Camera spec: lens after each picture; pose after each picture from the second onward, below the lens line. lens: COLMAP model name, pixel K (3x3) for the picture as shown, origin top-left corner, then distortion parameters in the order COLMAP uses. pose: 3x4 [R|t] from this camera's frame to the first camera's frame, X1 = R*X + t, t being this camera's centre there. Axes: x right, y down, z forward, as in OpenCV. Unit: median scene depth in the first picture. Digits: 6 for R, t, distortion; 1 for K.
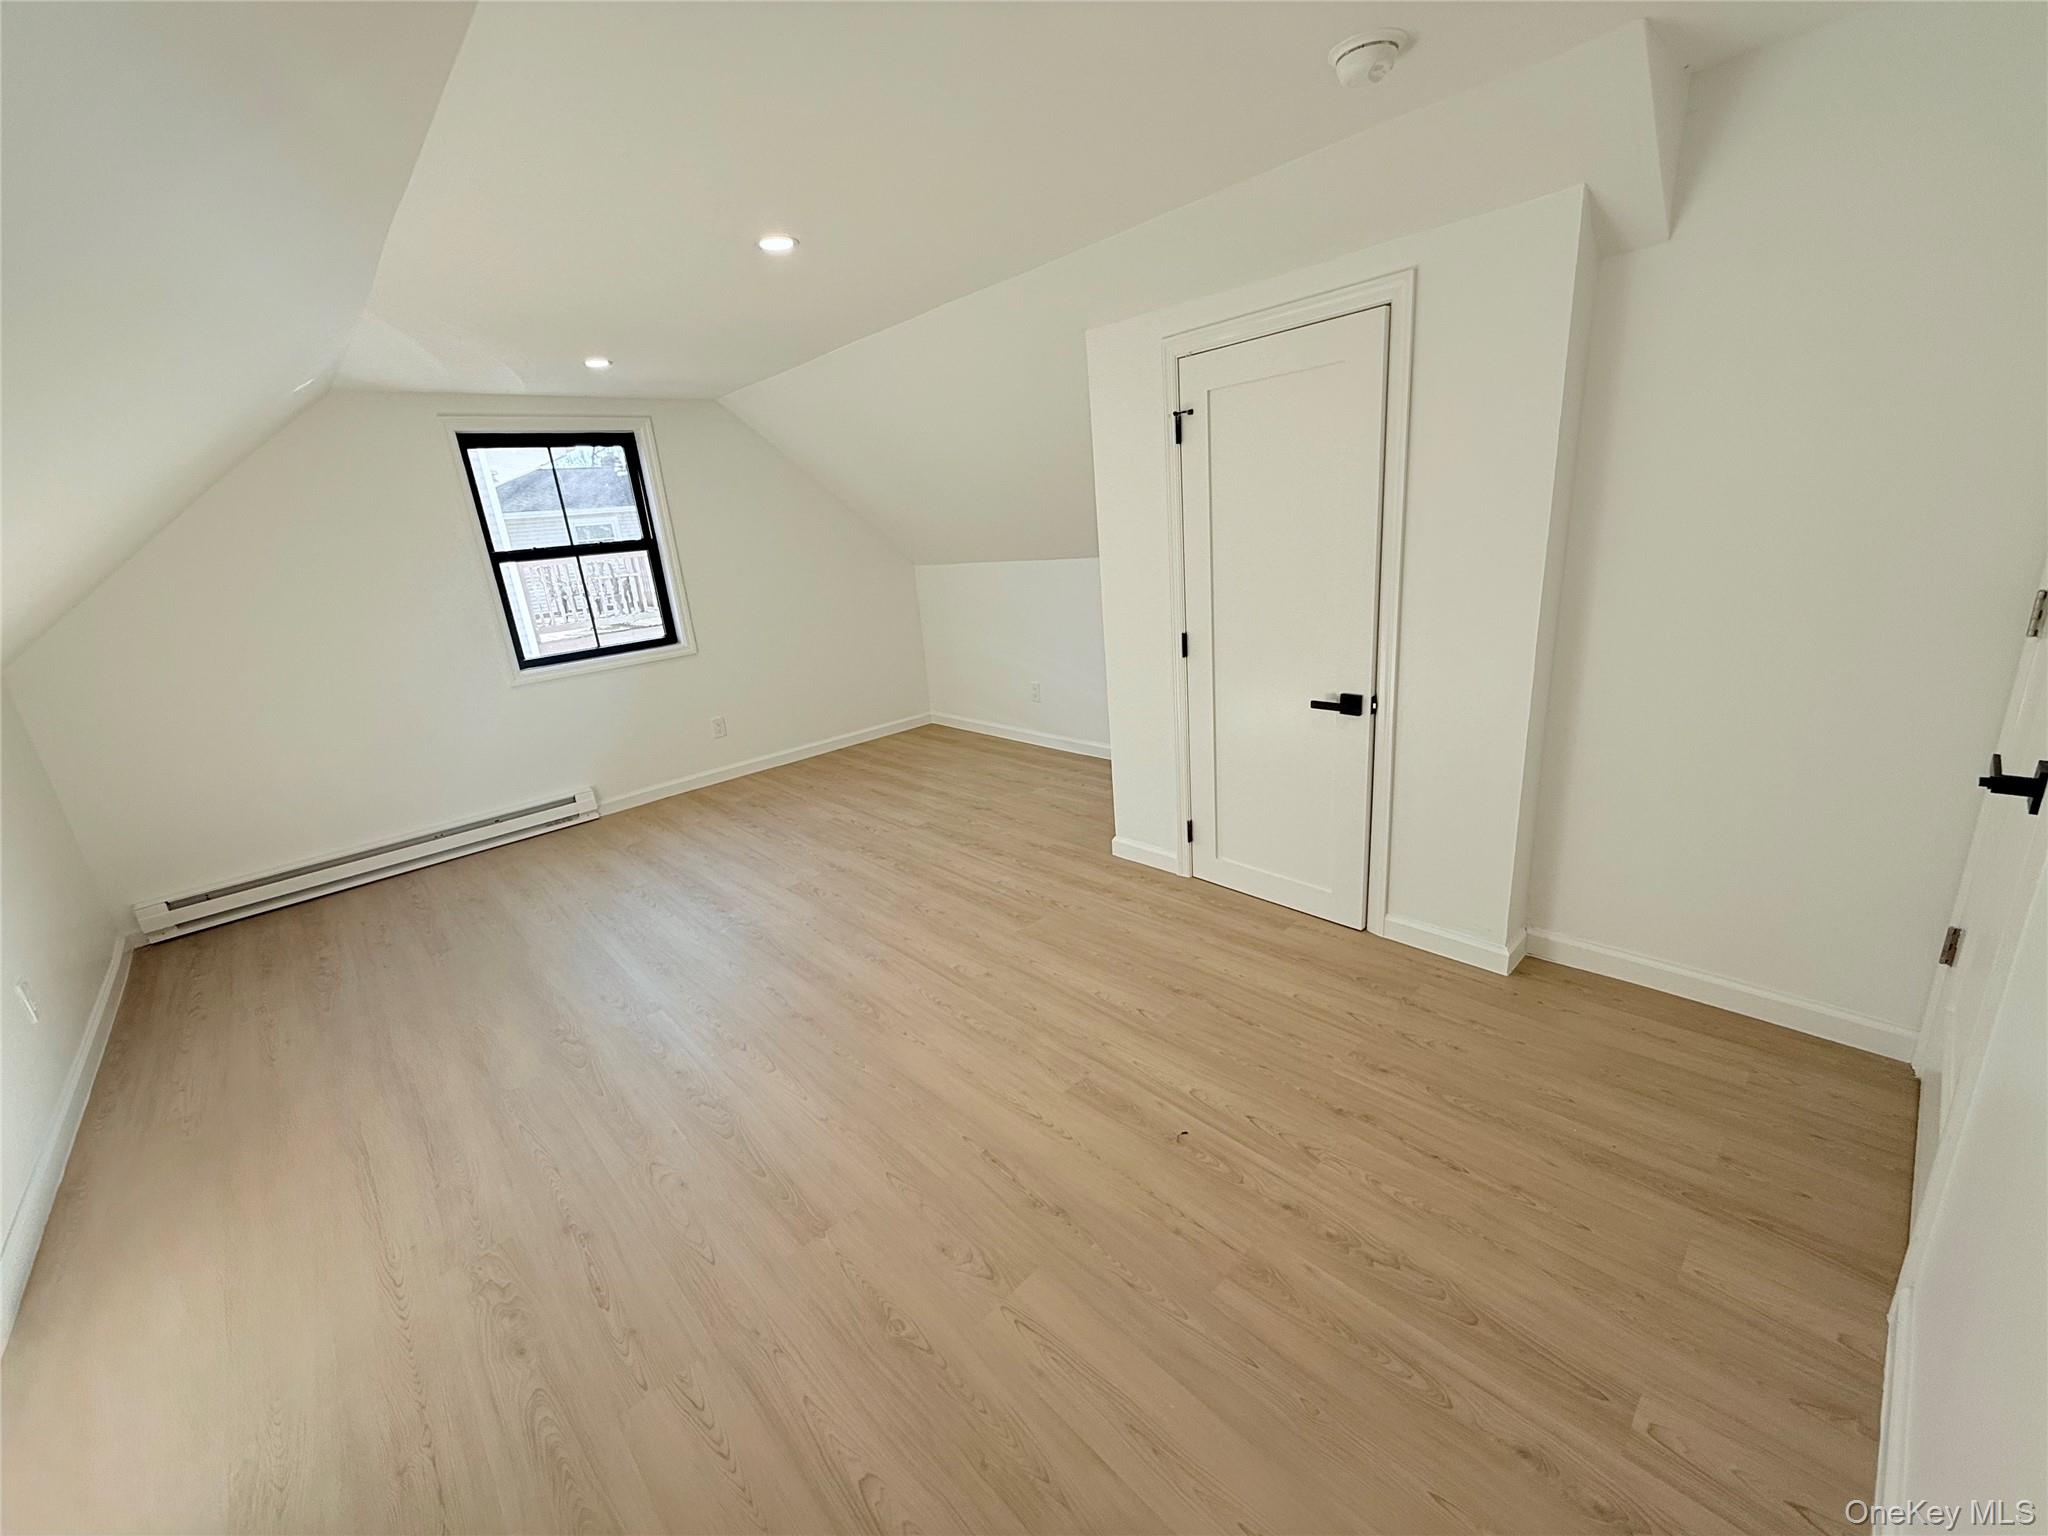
lens RADIAL K [[818.7, 0, 1020.7], [0, 818.7, 763.4], [0, 0, 1]] dist [-0.000217, 0.000405]
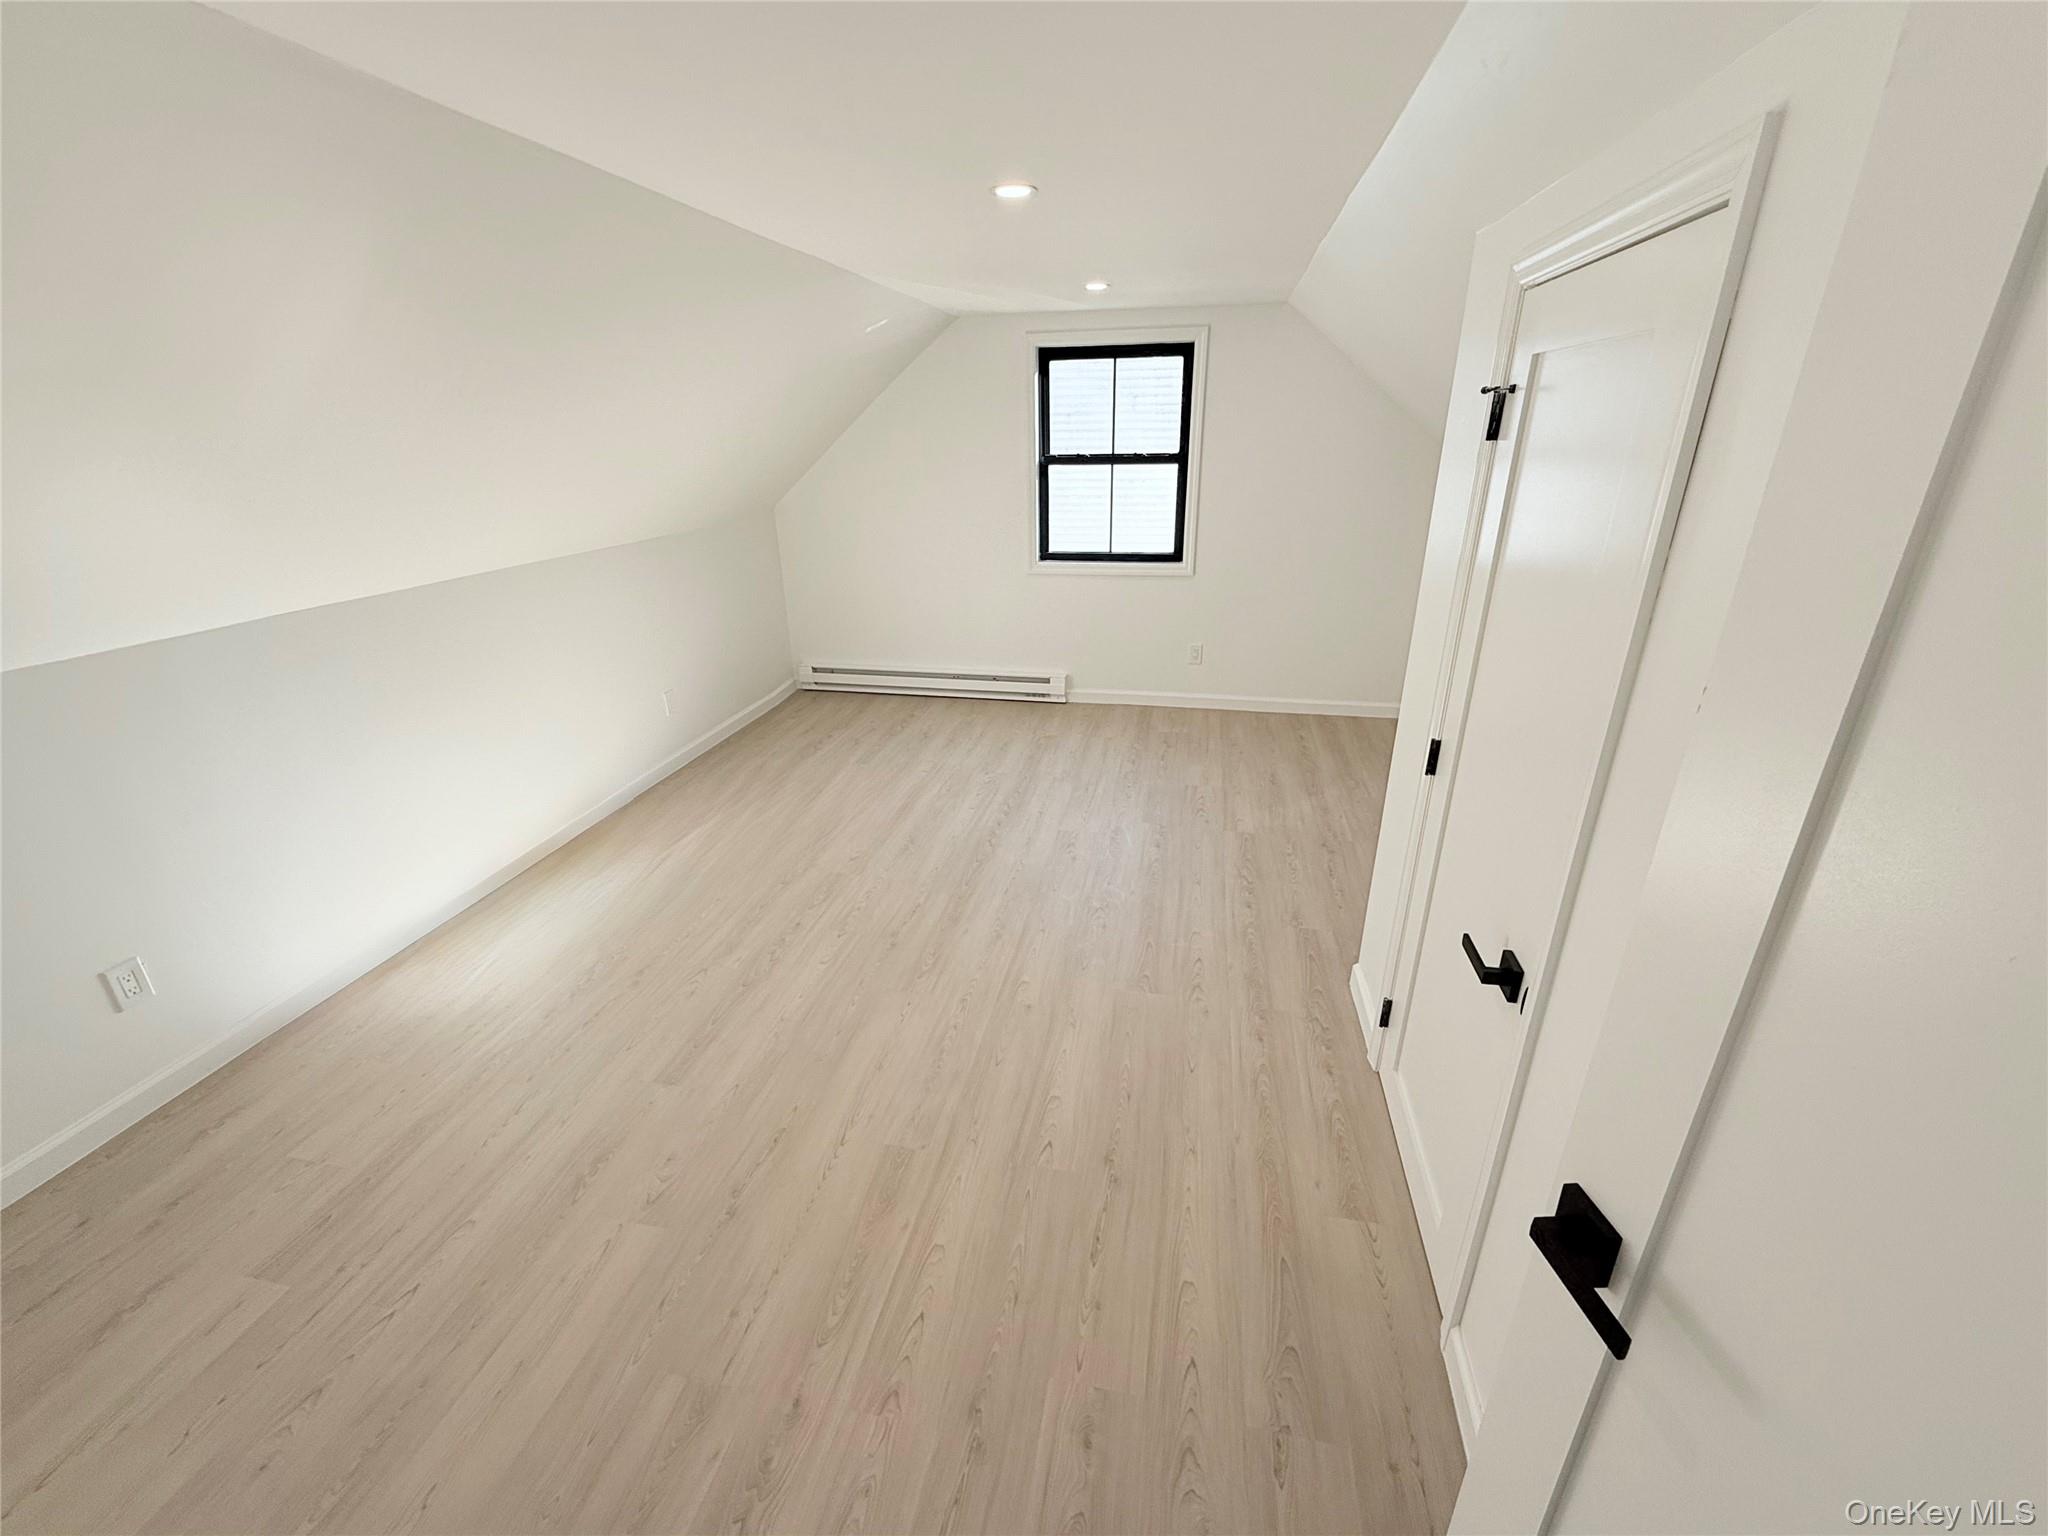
lens RADIAL K [[838.5, 0, 1024.0], [0, 838.5, 768.0], [0, 0, 1]] dist [-0.000068, 0.000178]
pose [[0.576355, 0.382329, -0.722246, 0.353806], [-0.270159, 0.923257, 0.273149, -0.165431], [0.771252, 0.037691, 0.635413, 0.244268]]
